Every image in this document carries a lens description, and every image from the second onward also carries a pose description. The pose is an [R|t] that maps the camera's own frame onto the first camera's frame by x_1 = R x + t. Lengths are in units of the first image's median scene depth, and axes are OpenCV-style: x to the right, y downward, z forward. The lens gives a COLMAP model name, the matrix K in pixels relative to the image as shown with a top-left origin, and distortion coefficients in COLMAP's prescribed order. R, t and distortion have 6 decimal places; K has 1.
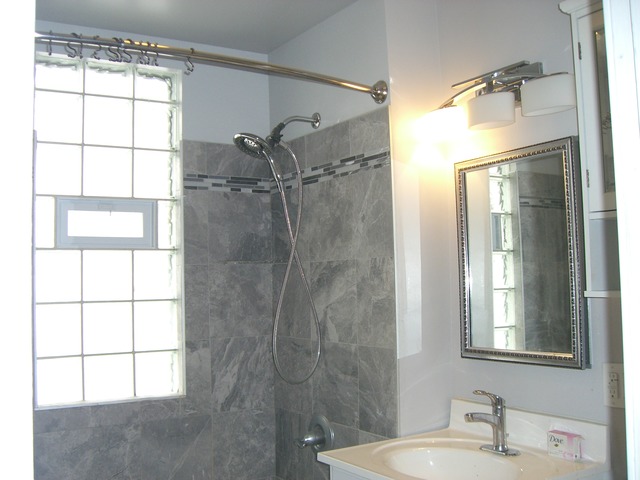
lens RADIAL K [[708.9, 0, 320.0], [0, 708.9, 240.0], [0, 0, 1]] dist [-0.245918, 0.308802]
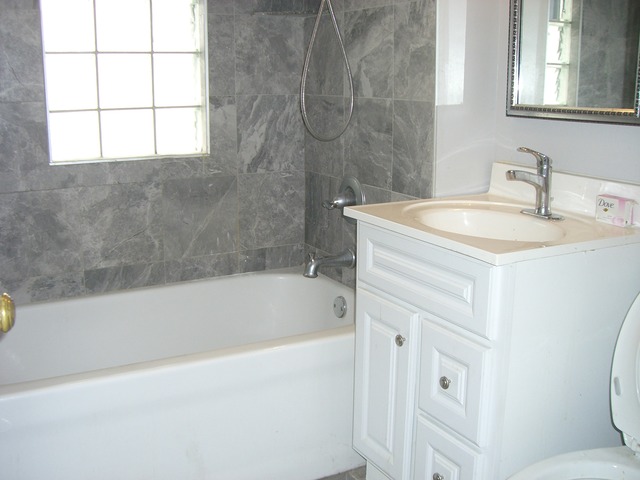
lens RADIAL K [[703.8, 0, 310.0], [0, 703.8, 240.7], [0, 0, 1]] dist [-0.212576, 0.297313]
pose [[0.996716, 0.031039, -0.074788, 0.018519], [-0.009029, 0.960458, 0.278280, 0.071797], [0.080468, -0.276691, 0.957584, 0.067691]]
